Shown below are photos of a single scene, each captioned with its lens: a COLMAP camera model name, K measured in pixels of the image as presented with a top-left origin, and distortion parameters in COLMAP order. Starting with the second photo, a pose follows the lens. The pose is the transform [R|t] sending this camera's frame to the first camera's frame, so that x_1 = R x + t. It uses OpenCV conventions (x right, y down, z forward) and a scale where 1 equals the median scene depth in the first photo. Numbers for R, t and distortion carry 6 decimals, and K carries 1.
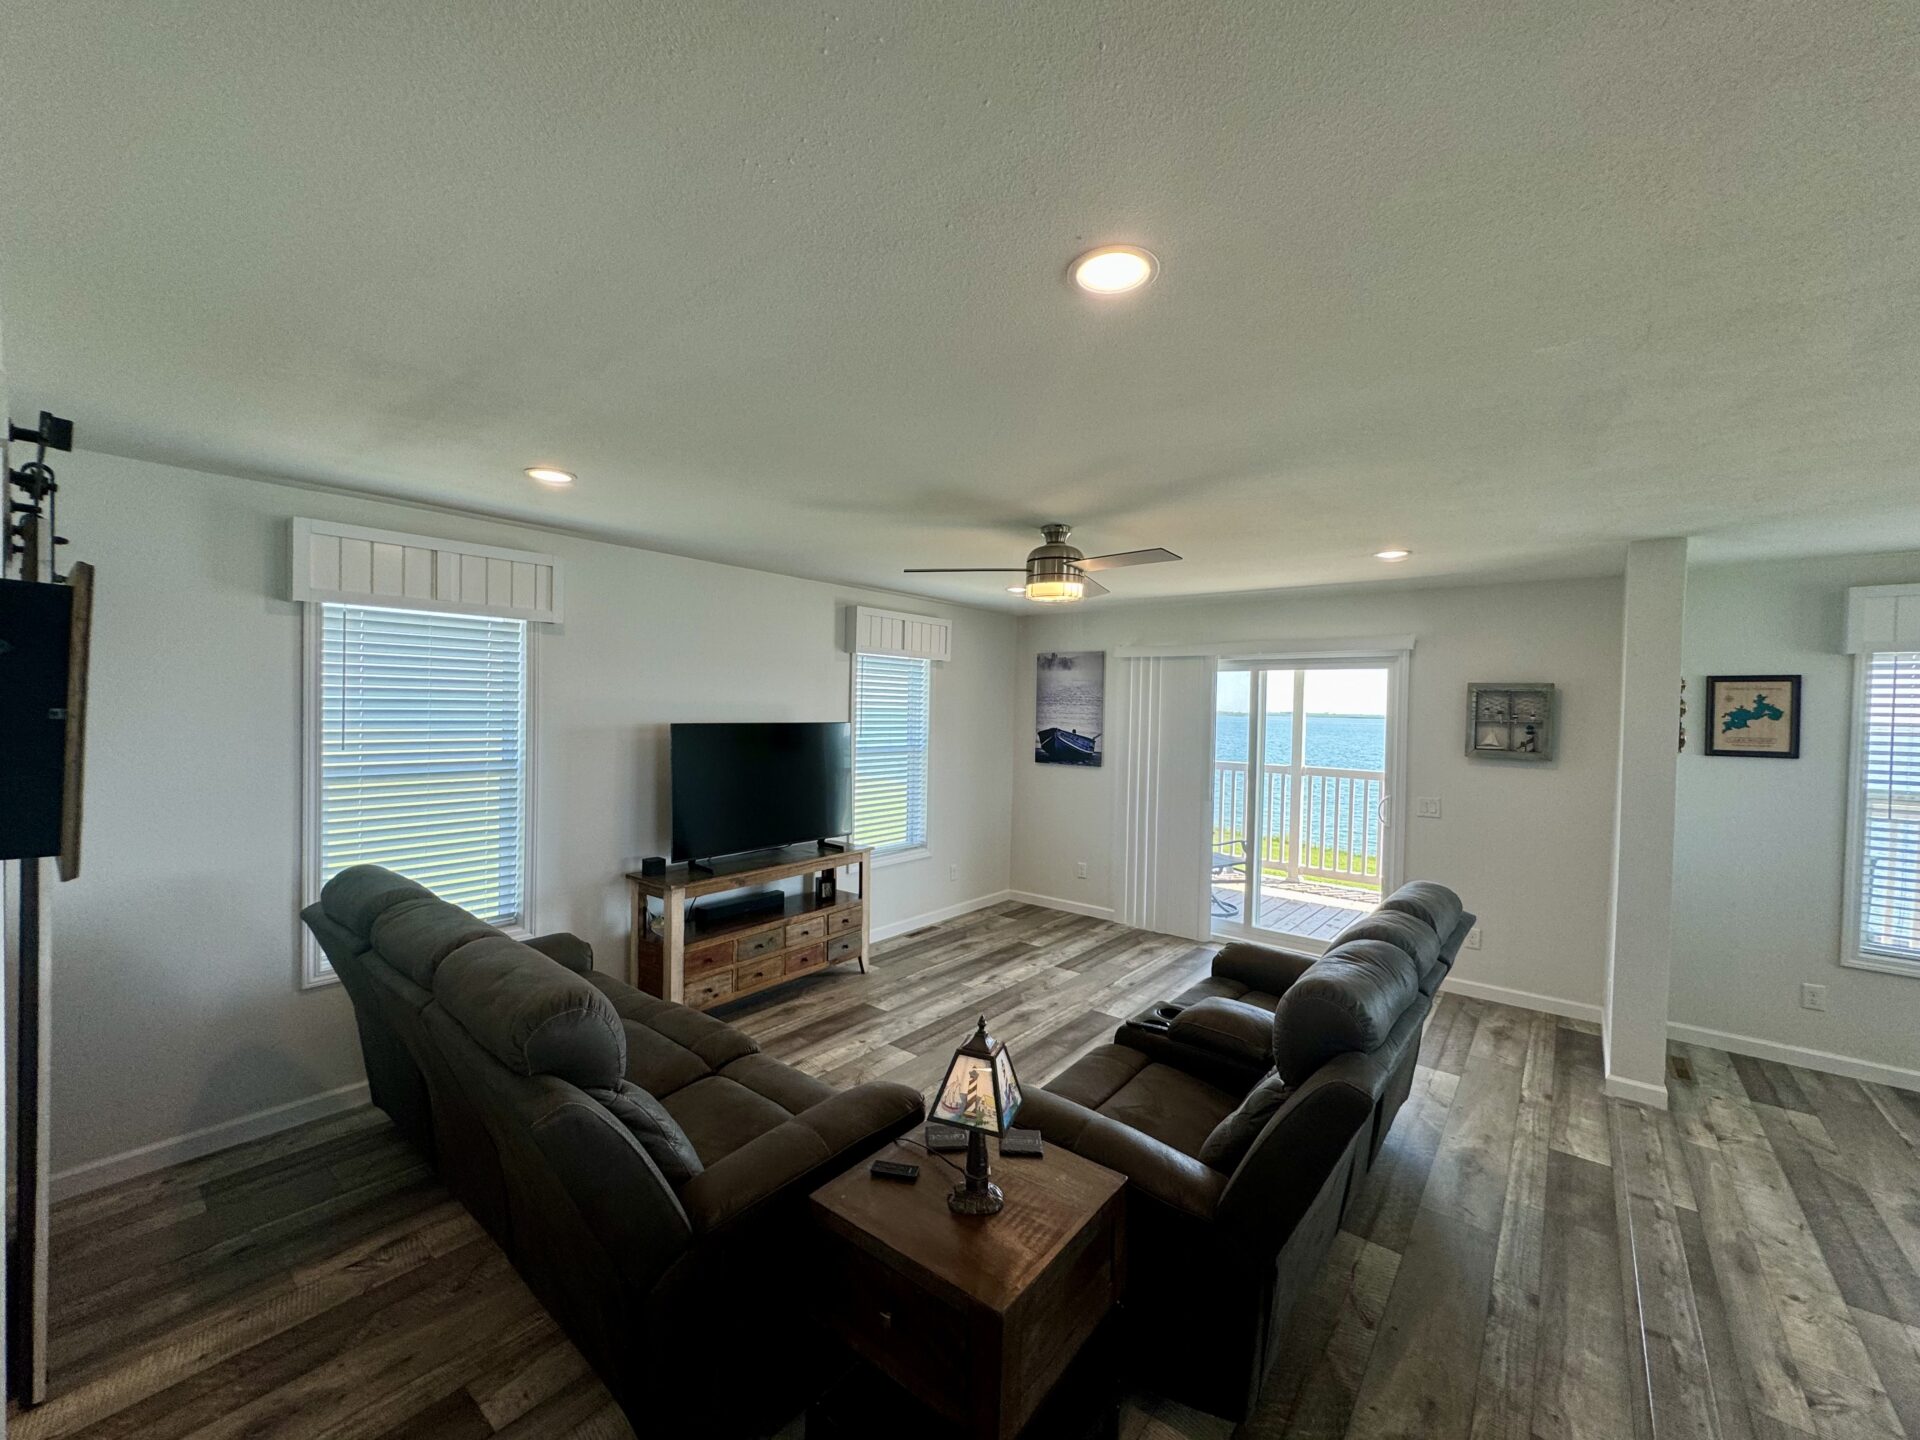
lens RADIAL K [[765.4, 0, 960.1], [0, 765.4, 718.5], [0, 0, 1]] dist [-0.001592, -0.000168]
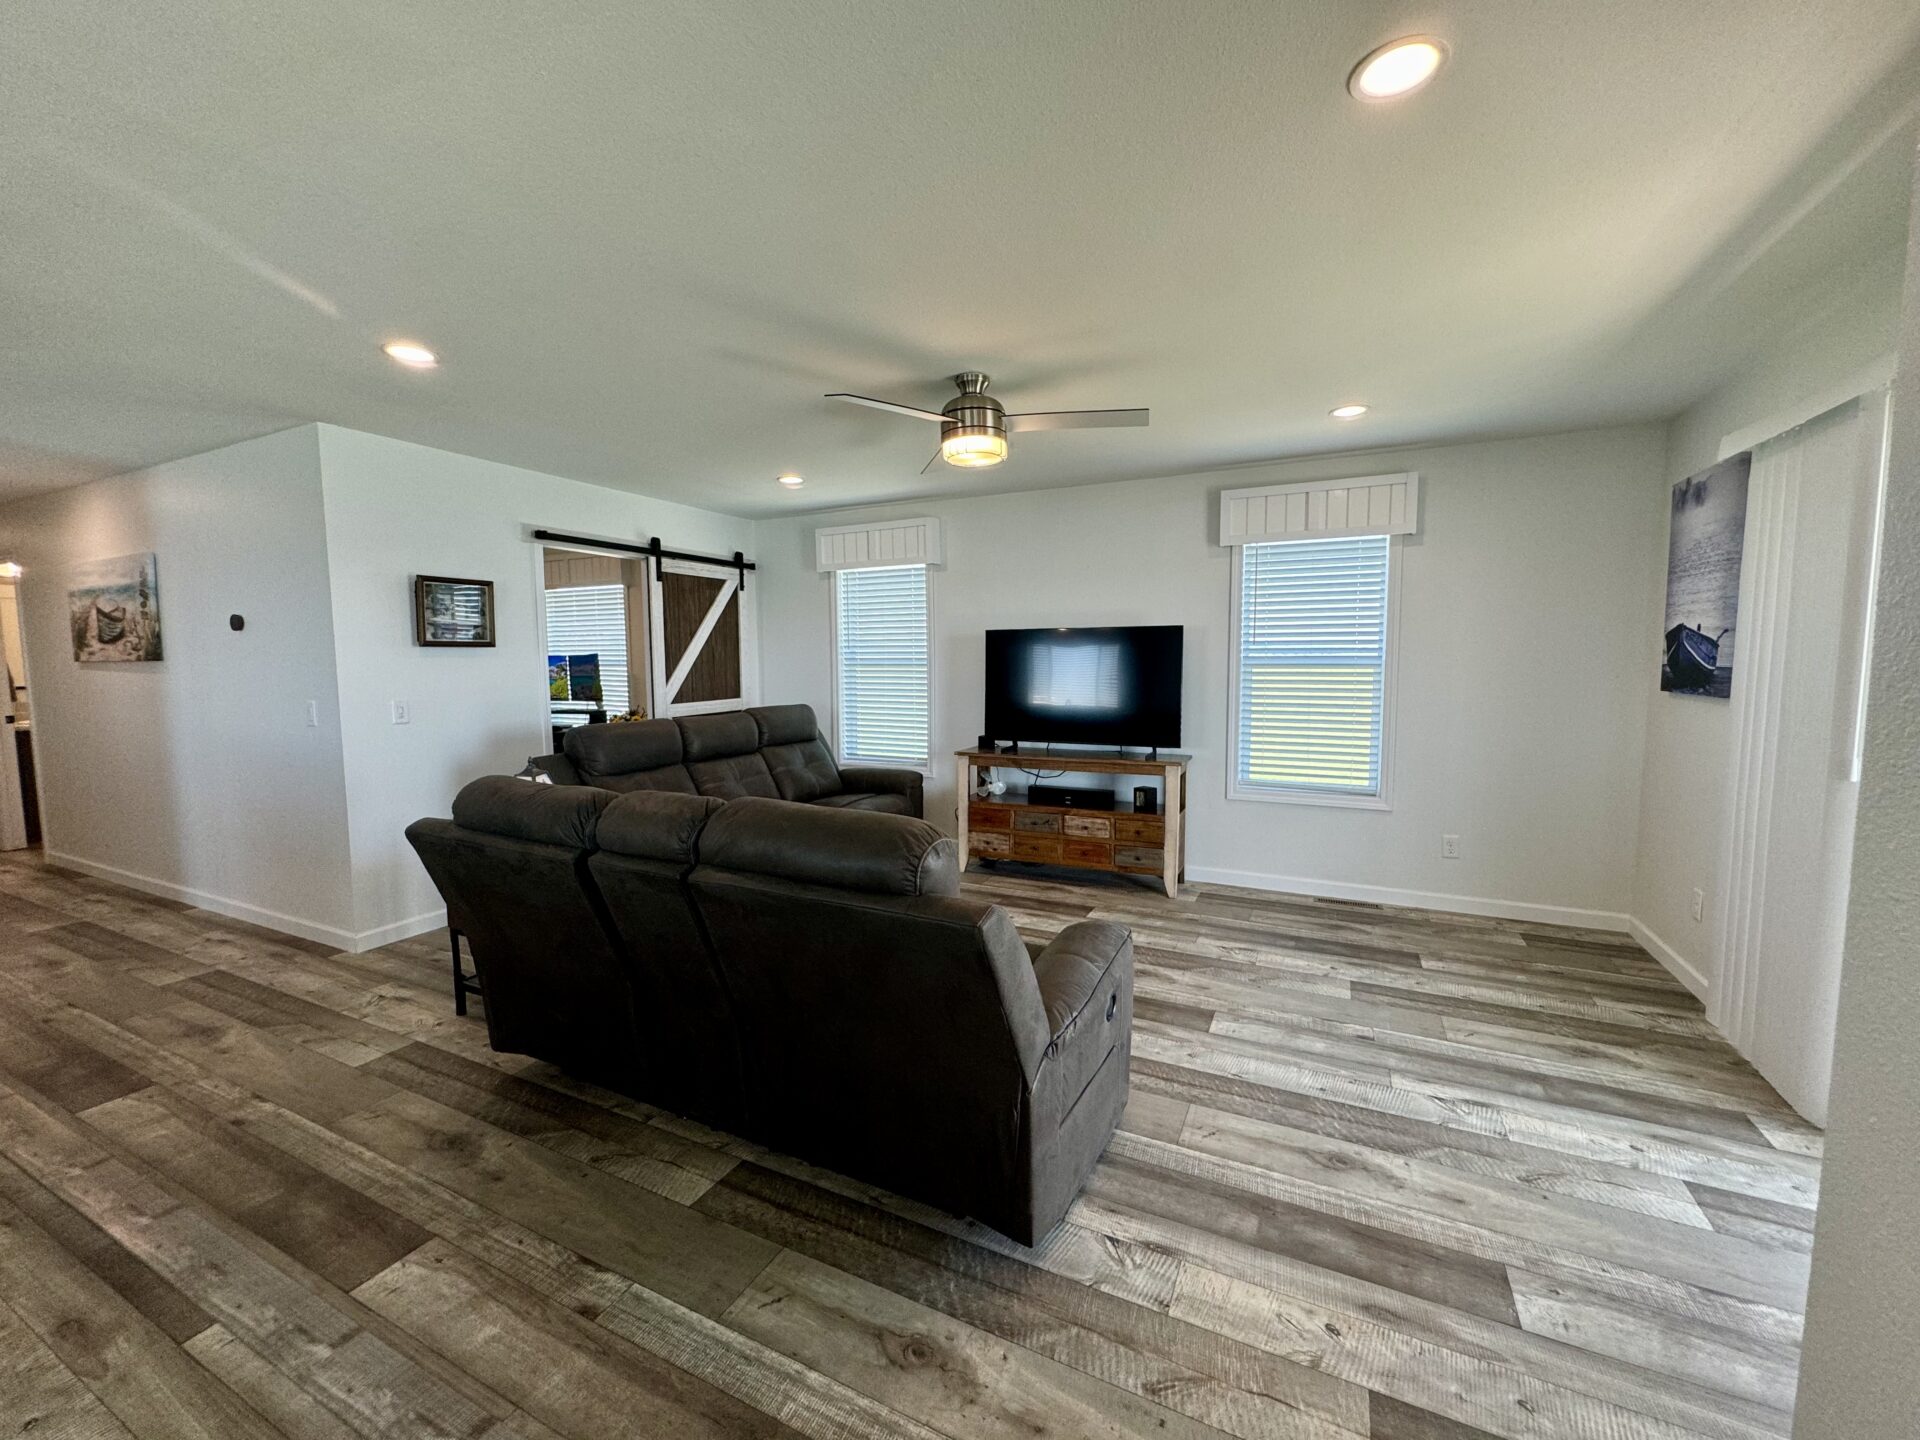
lens RADIAL K [[765.4, 0, 960.1], [0, 765.4, 718.5], [0, 0, 1]] dist [-0.001592, -0.000168]
pose [[0.221418, 0.059569, -0.973358, 0.762311], [-0.003239, 0.998172, 0.060351, 0.068182], [0.975174, -0.010210, 0.221206, 0.597740]]
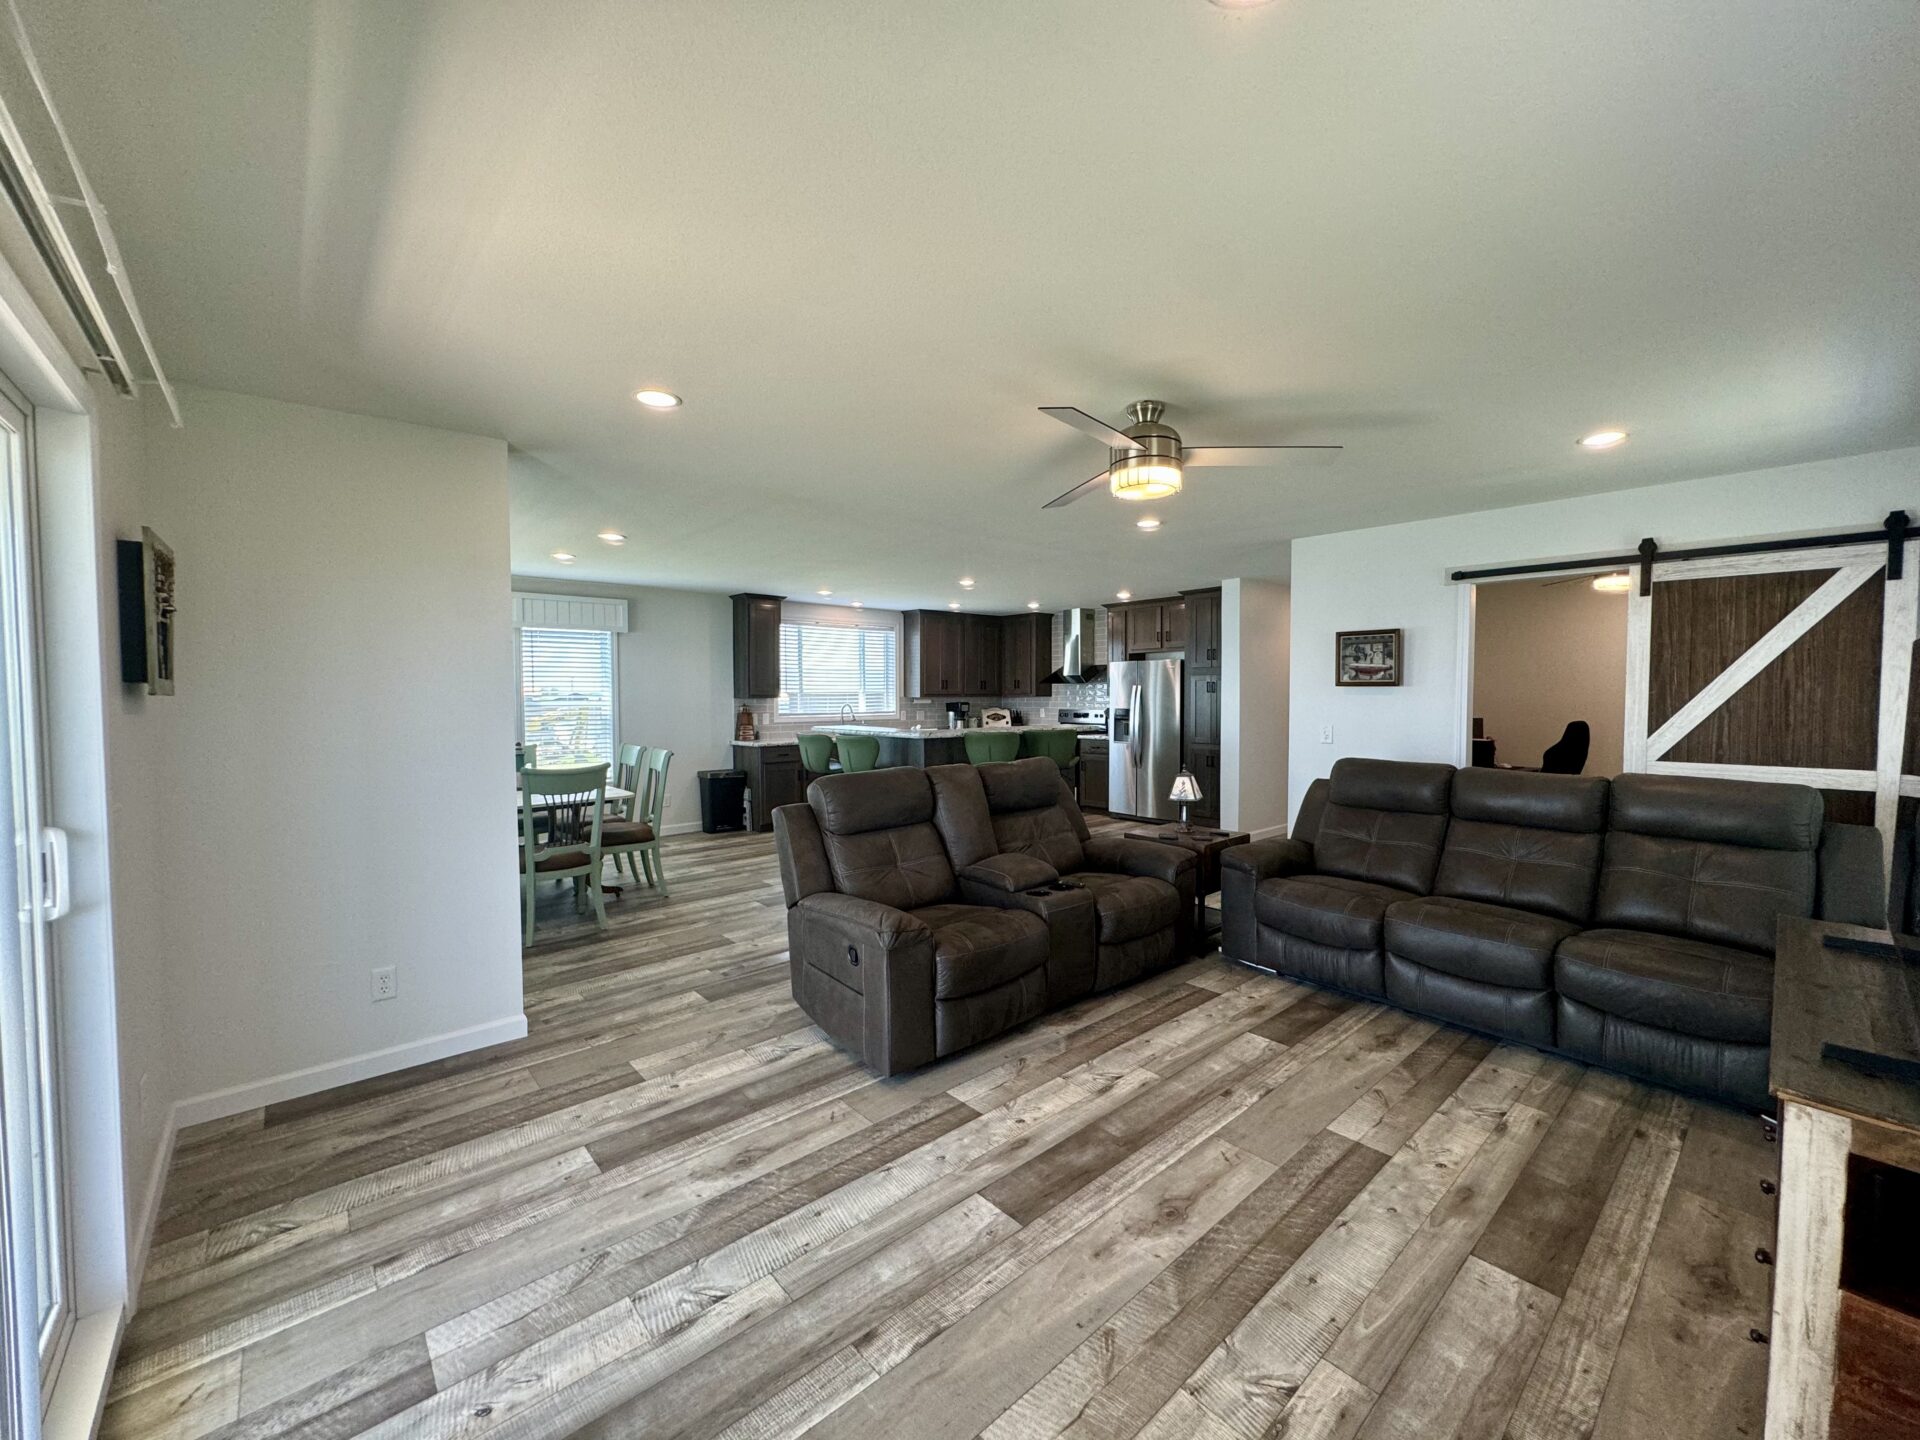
lens RADIAL K [[765.4, 0, 960.1], [0, 765.4, 718.5], [0, 0, 1]] dist [-0.001592, -0.000168]
pose [[-0.985373, -0.023677, 0.168758, 0.133755], [-0.014545, 0.998372, 0.055148, 0.033946], [-0.169789, 0.051887, -0.984113, 1.415137]]
